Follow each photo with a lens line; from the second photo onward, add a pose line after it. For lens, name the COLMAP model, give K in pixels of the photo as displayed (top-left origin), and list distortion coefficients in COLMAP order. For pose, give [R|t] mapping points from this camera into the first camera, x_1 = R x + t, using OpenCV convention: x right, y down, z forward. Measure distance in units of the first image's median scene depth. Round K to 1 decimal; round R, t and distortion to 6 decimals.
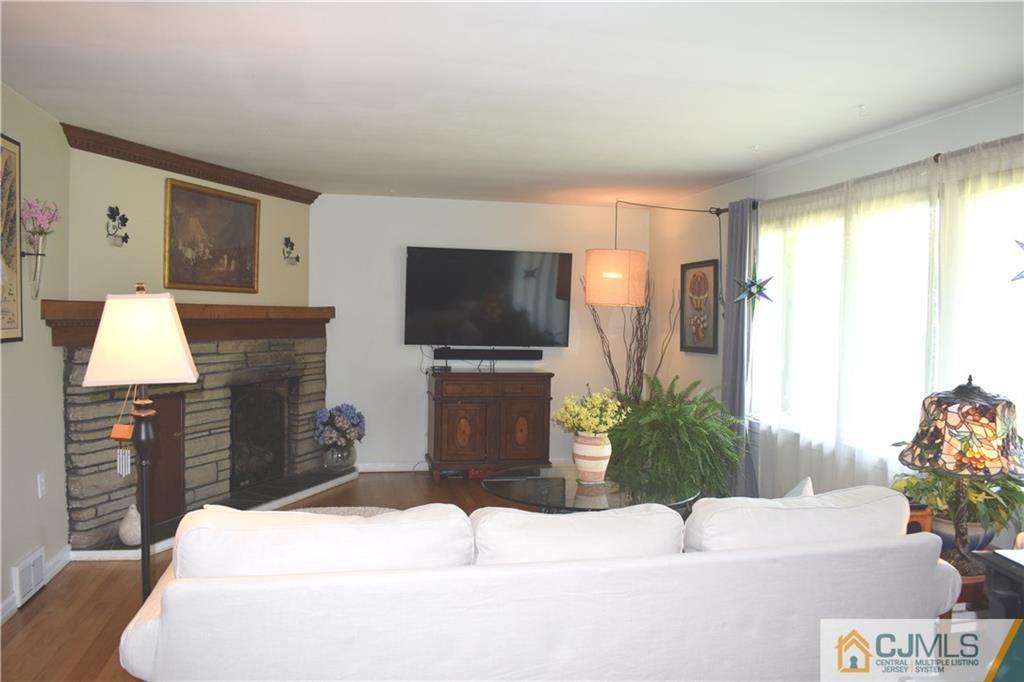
lens RADIAL K [[801.5, 0, 512.0], [0, 801.5, 341.0], [0, 0, 1]] dist [-0.089797, 0.009594]
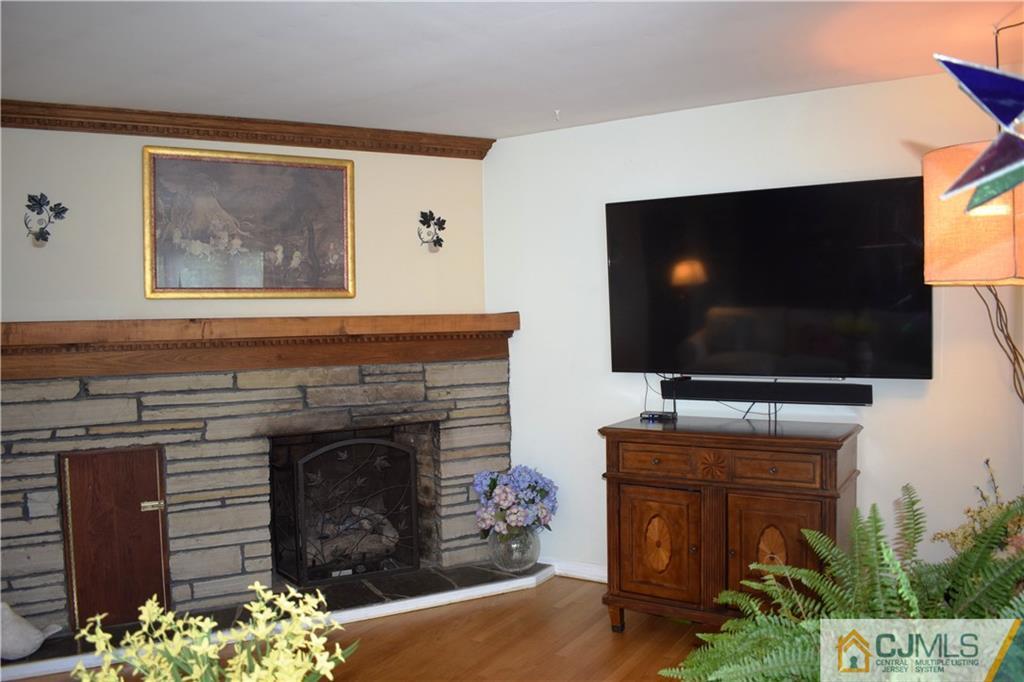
lens RADIAL K [[801.5, 0, 512.0], [0, 801.5, 341.0], [0, 0, 1]] dist [-0.089797, 0.009594]
pose [[0.715117, -0.013629, -0.698872, 0.239347], [0.010100, 0.999907, -0.009165, -0.014652], [0.698932, -0.000505, 0.715188, 0.571826]]
